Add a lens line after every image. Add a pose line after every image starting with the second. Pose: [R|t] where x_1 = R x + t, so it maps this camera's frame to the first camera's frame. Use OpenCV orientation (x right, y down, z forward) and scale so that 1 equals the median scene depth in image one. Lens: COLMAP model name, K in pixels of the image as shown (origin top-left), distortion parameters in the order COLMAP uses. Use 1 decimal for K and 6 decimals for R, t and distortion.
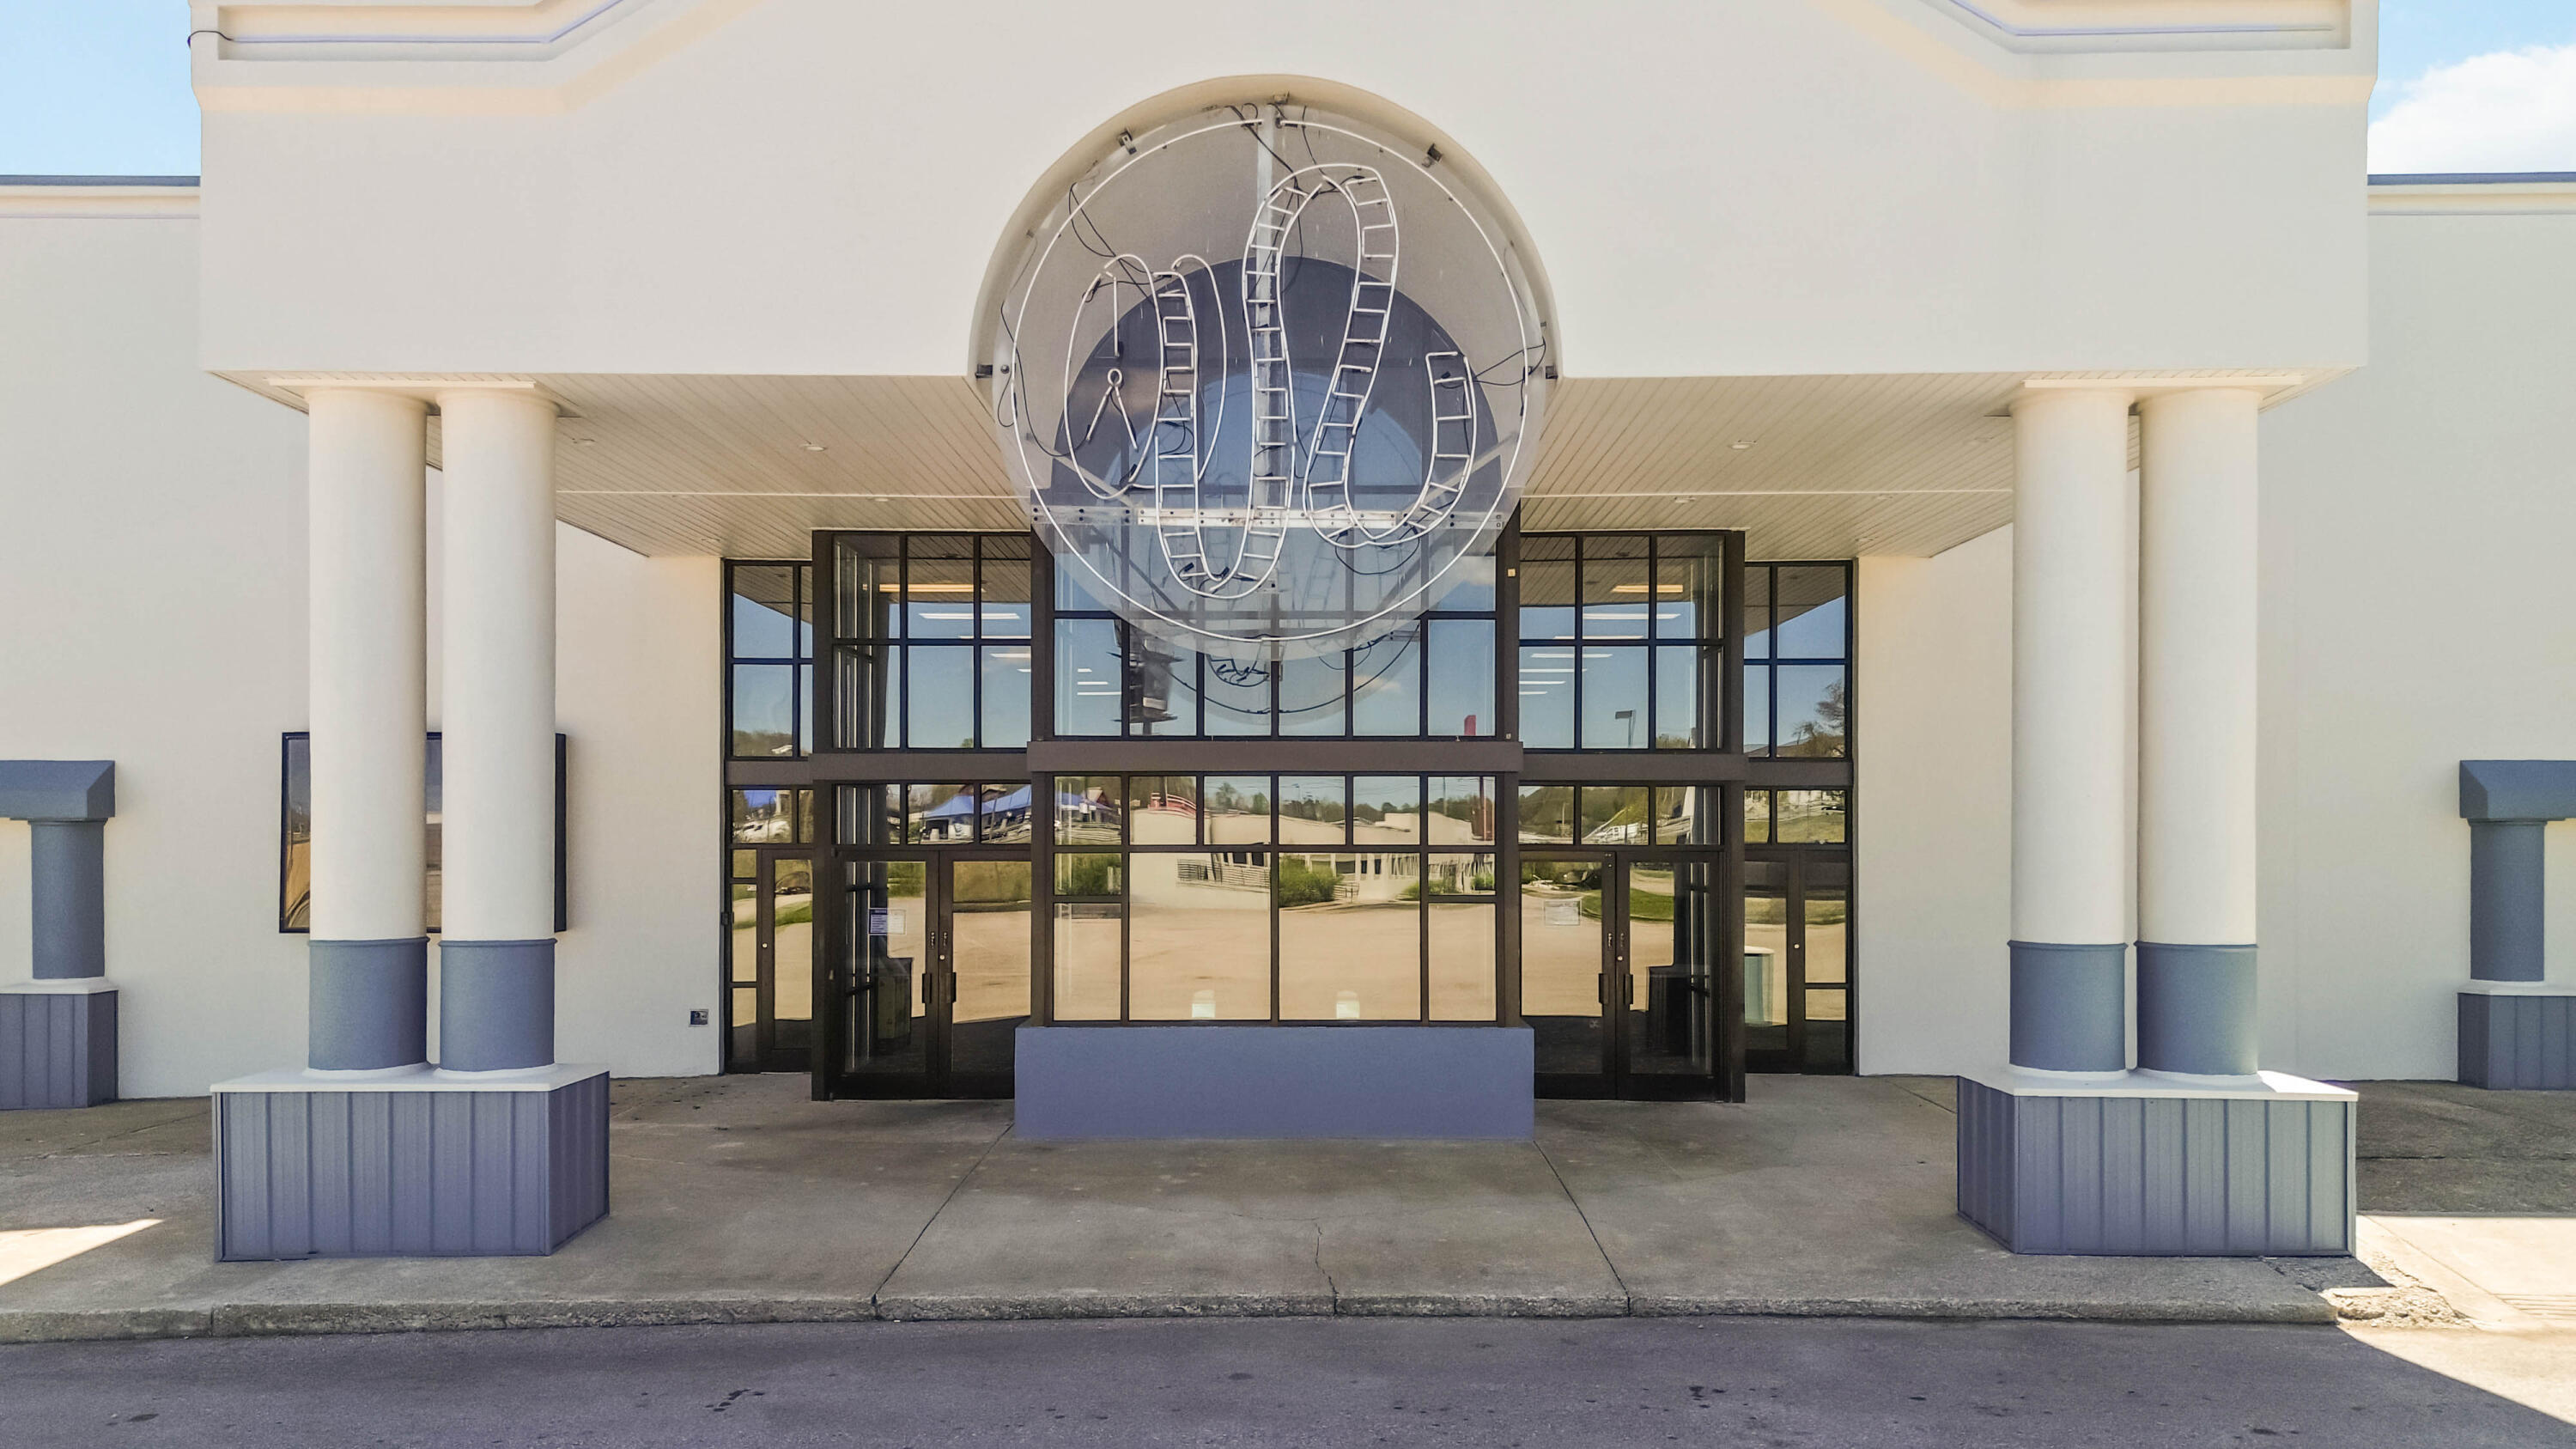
lens RADIAL K [[1875.5, 0, 1288.0], [0, 1875.5, 724.5], [0, 0, 1]] dist [0.009166, 0.001088]
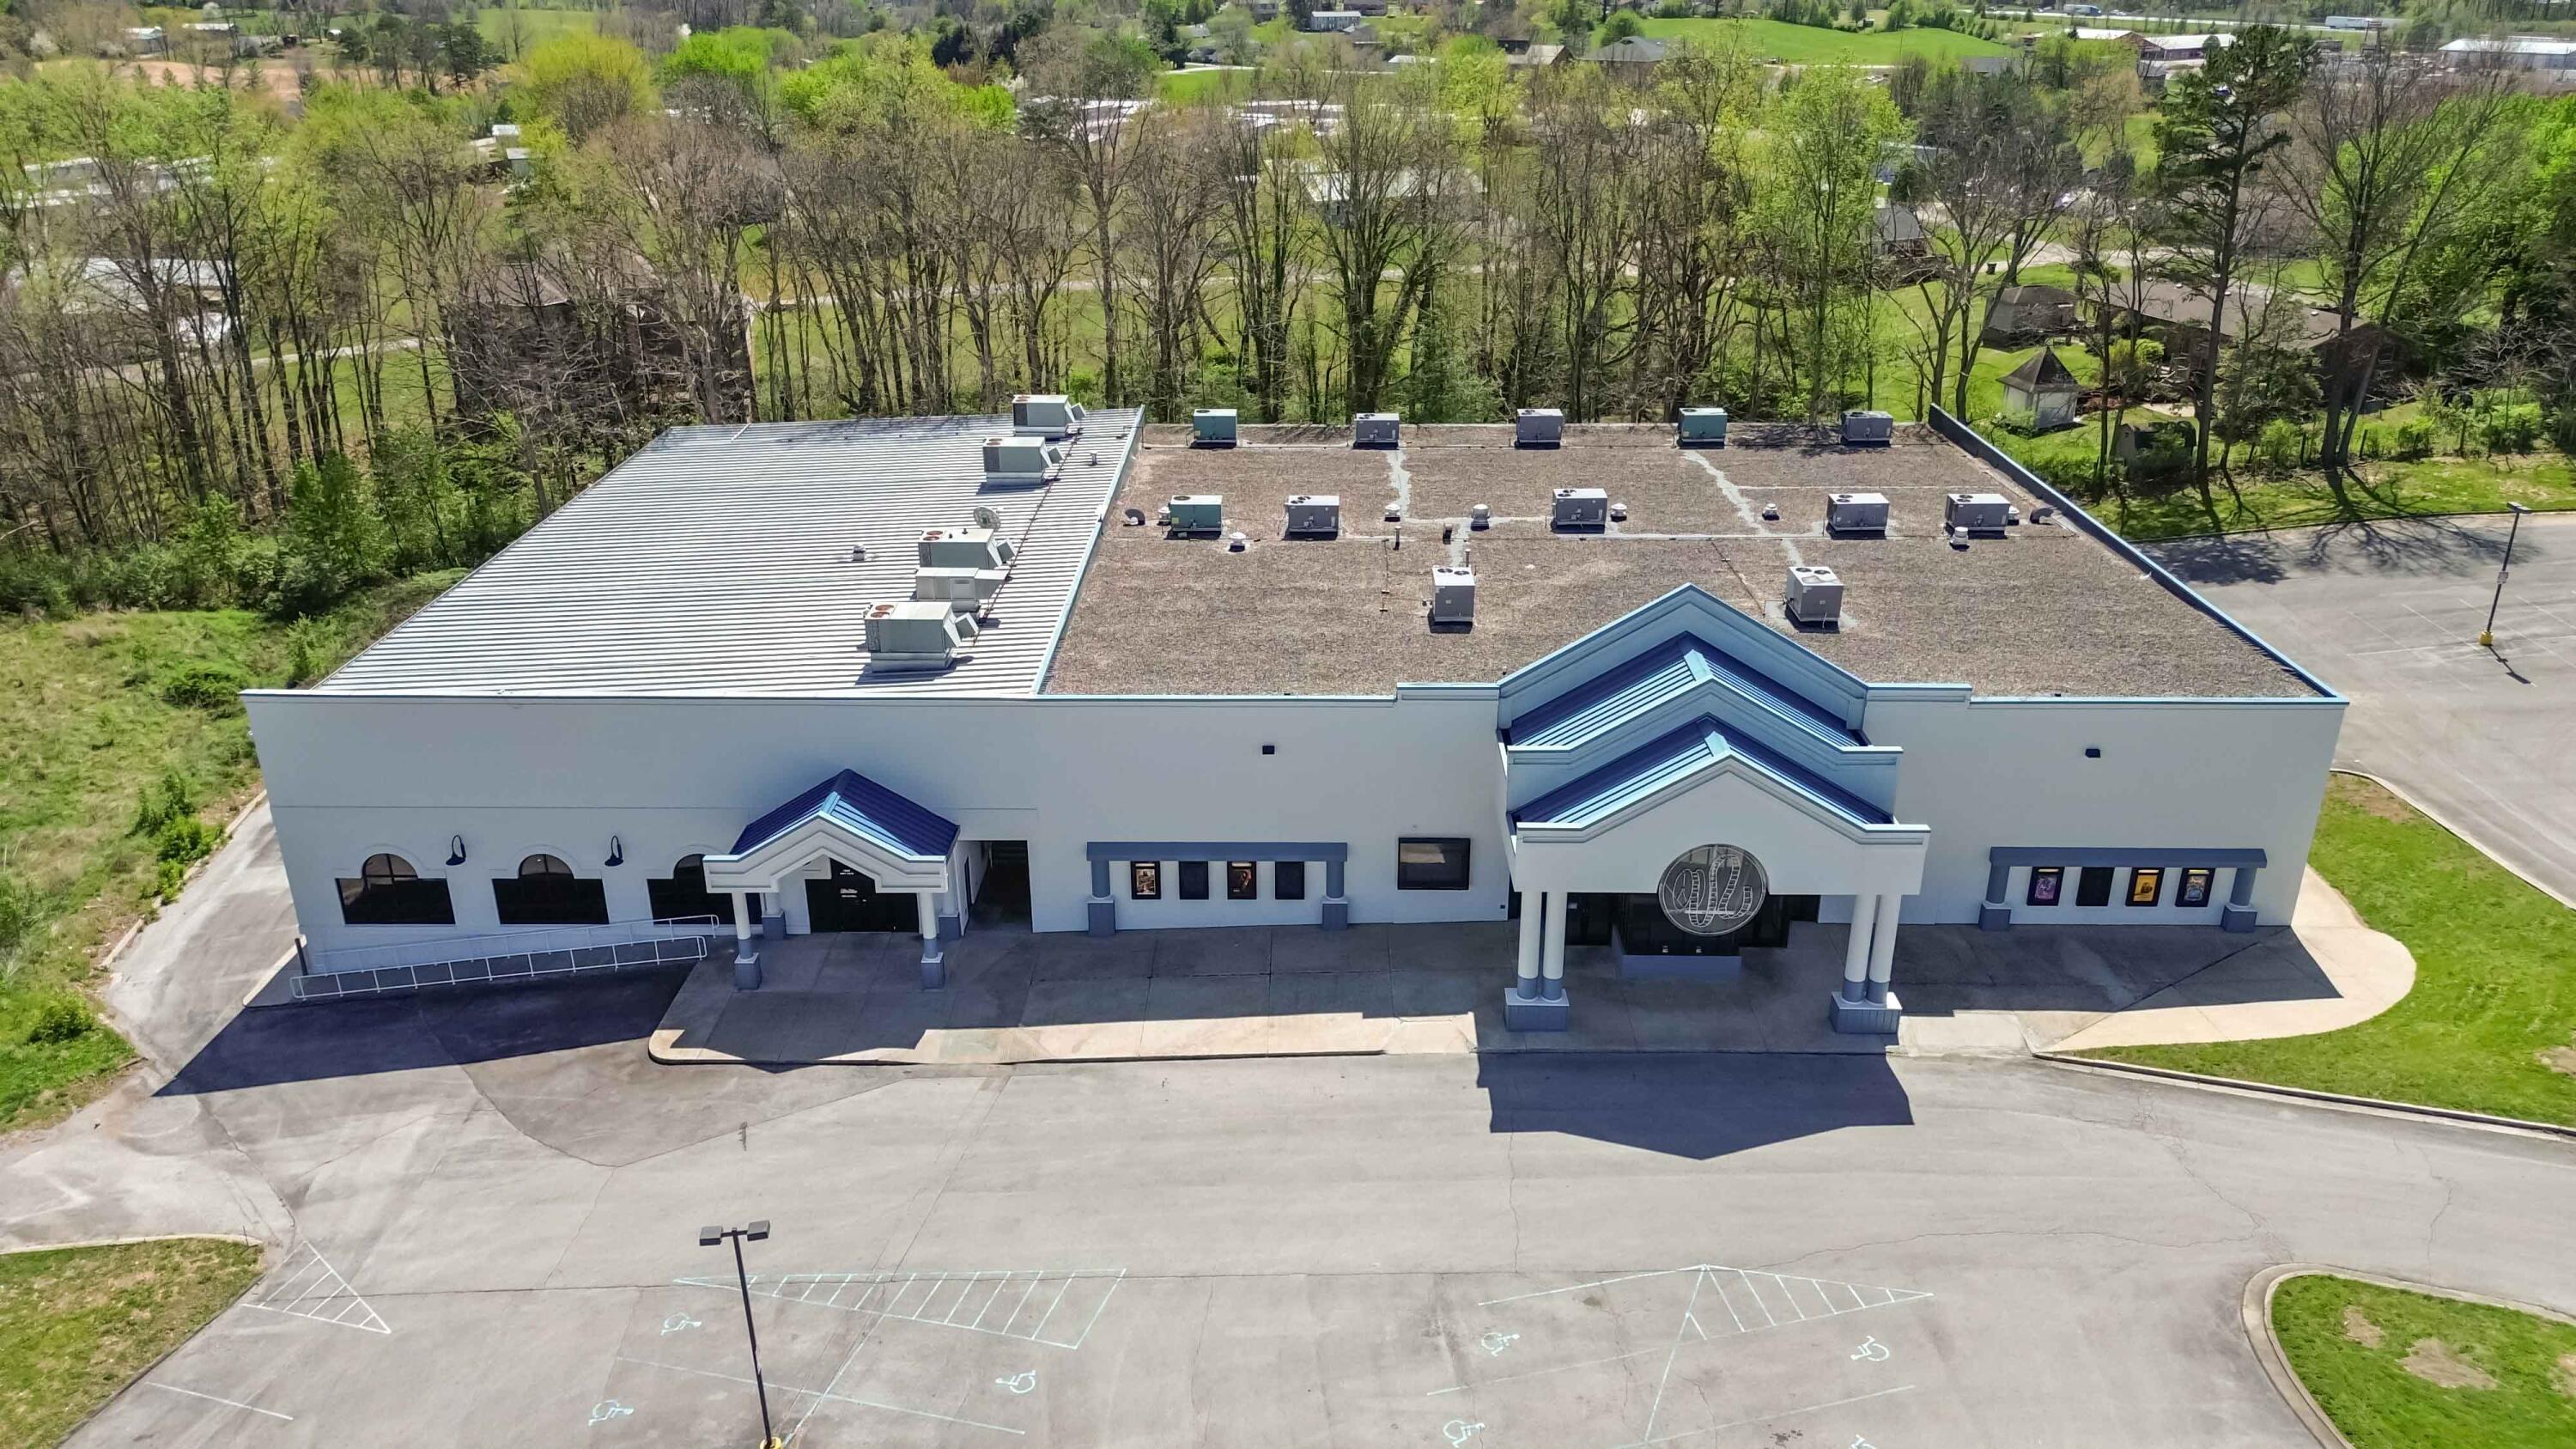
lens RADIAL K [[1810.2, 0, 1288.0], [0, 1810.2, 724.5], [0, 0, 1]] dist [-0.002831, -0.006070]
pose [[0.999957, 0.002823, -0.008828, -0.843312], [0.001243, 0.903060, 0.429513, -2.021532], [0.009185, -0.429506, 0.903017, -2.461160]]
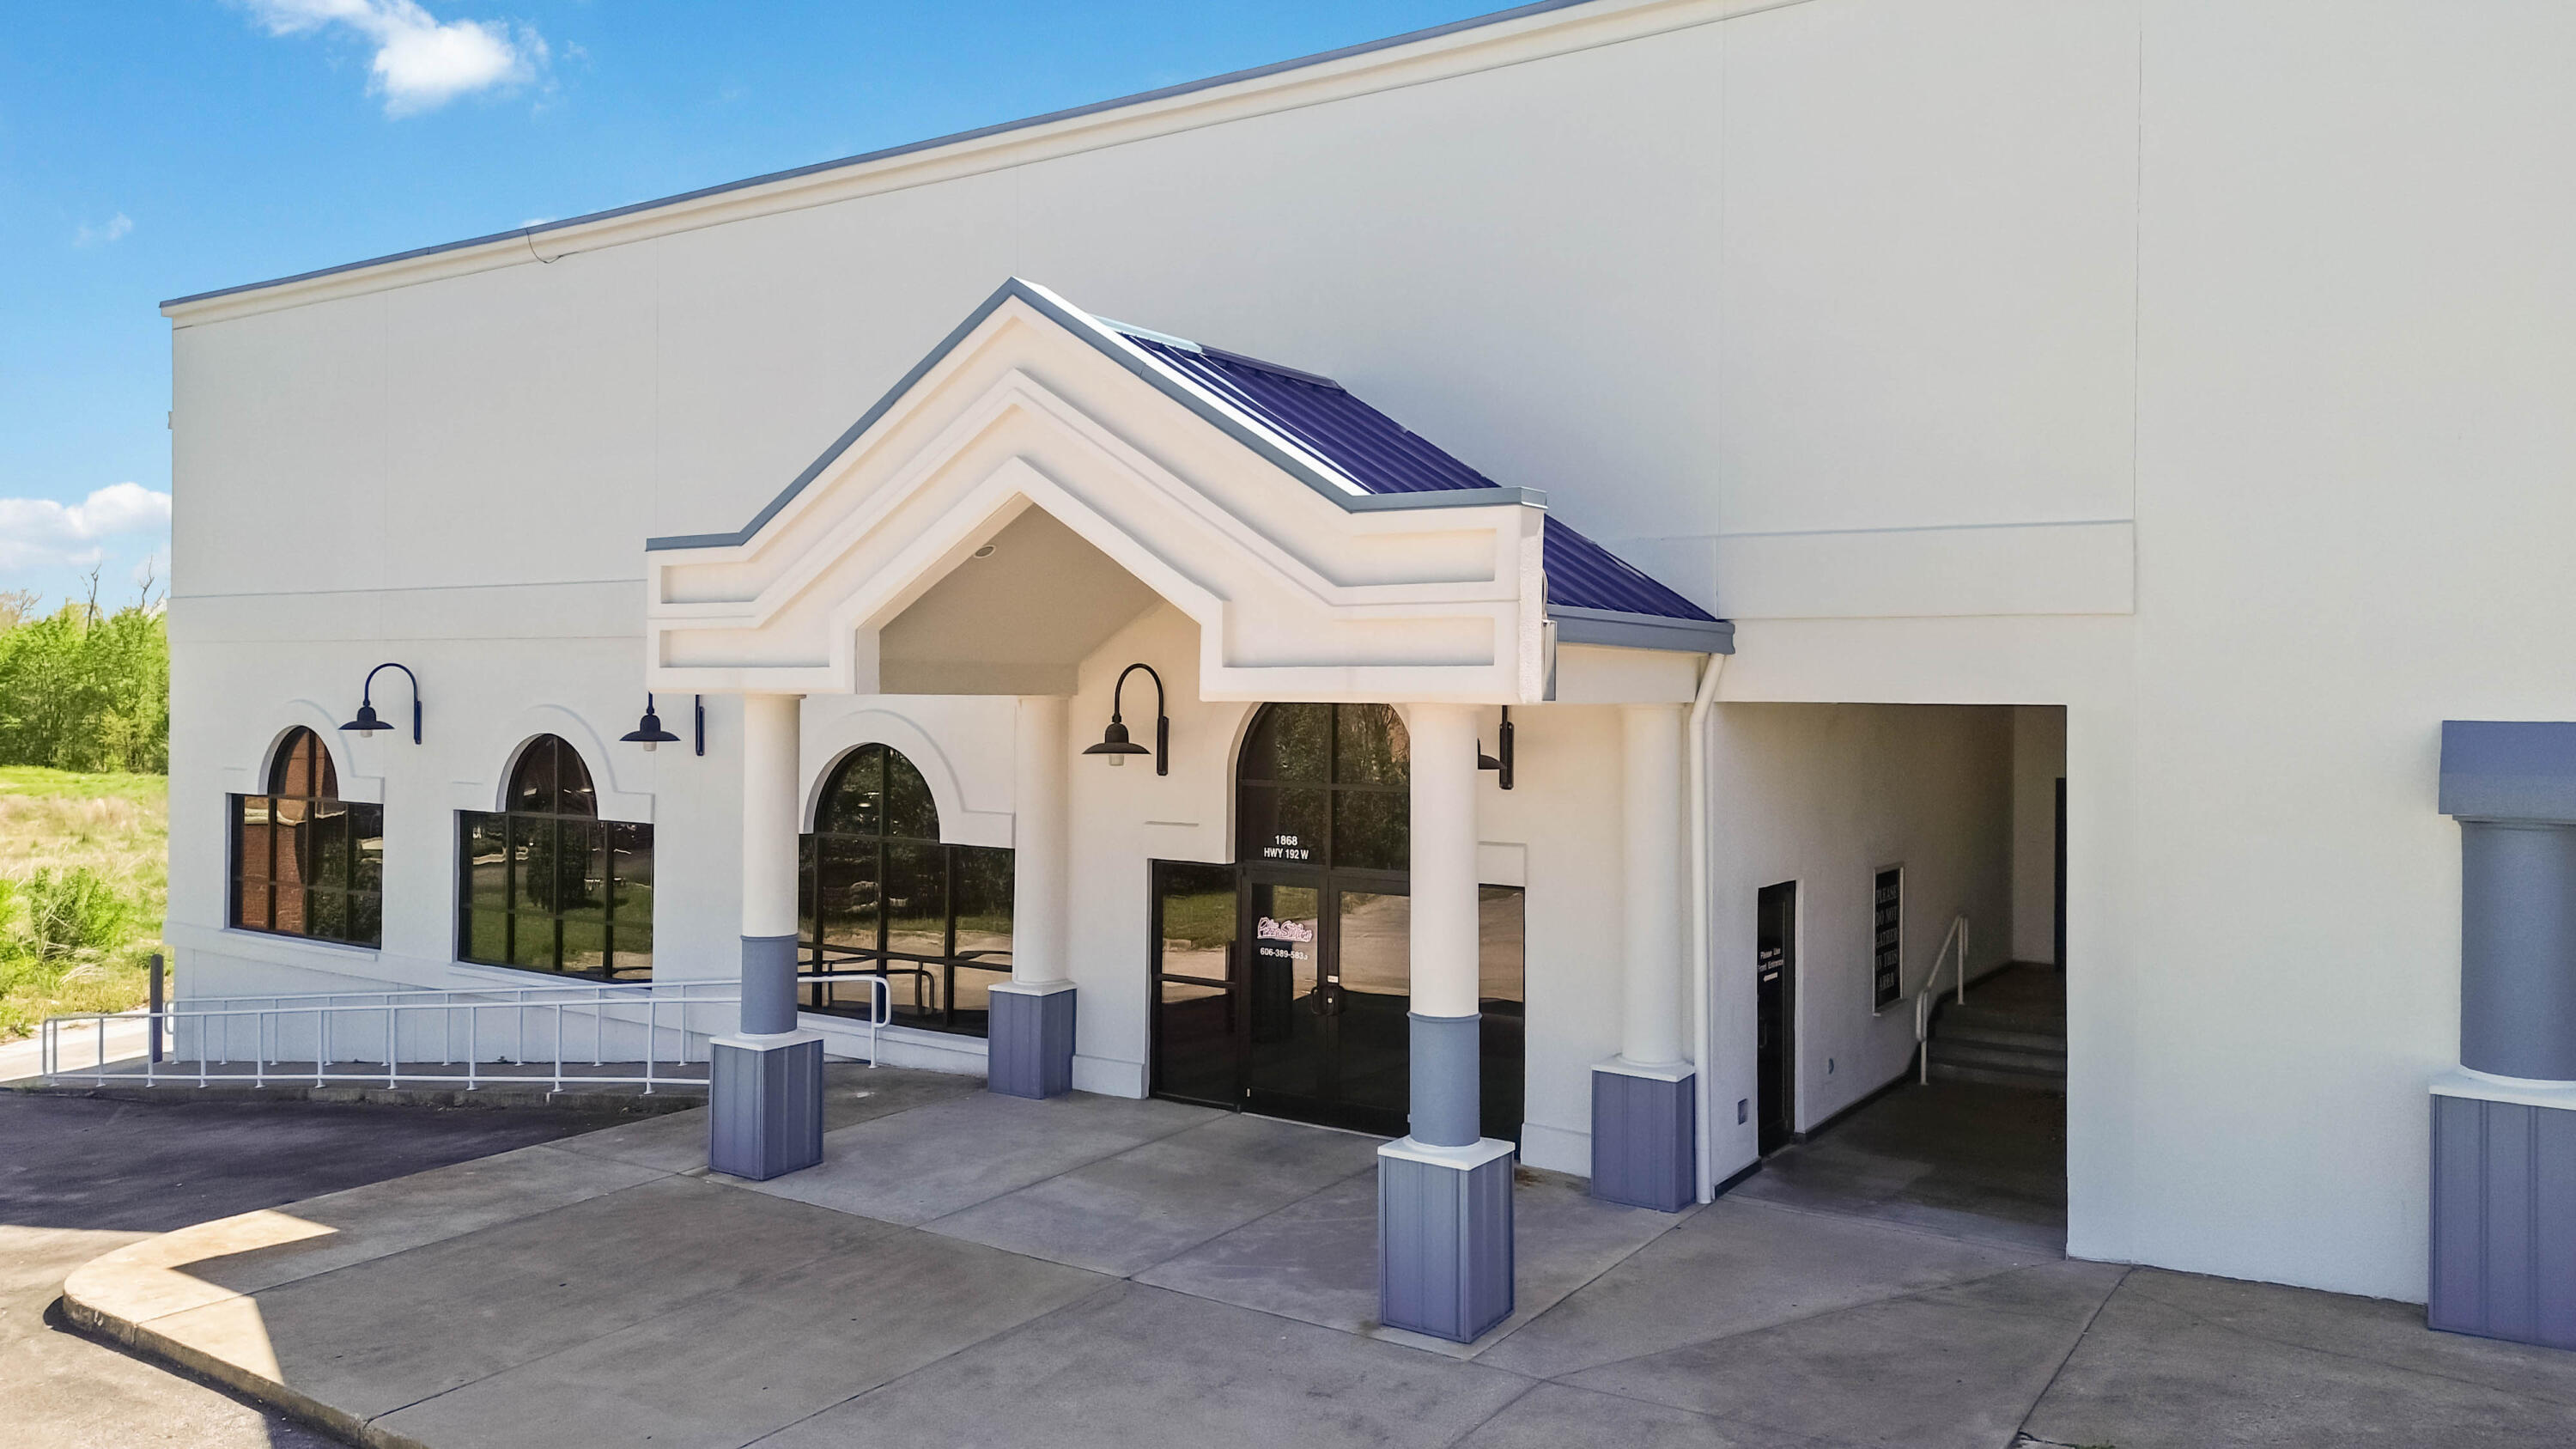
lens RADIAL K [[1875.5, 0, 1288.0], [0, 1875.5, 724.5], [0, 0, 1]] dist [0.009166, 0.001088]
pose [[0.828483, 0.021751, -0.559591, -1.308277], [0.017155, 0.997791, 0.064183, -0.028982], [0.559751, -0.062774, 0.826280, 0.320164]]
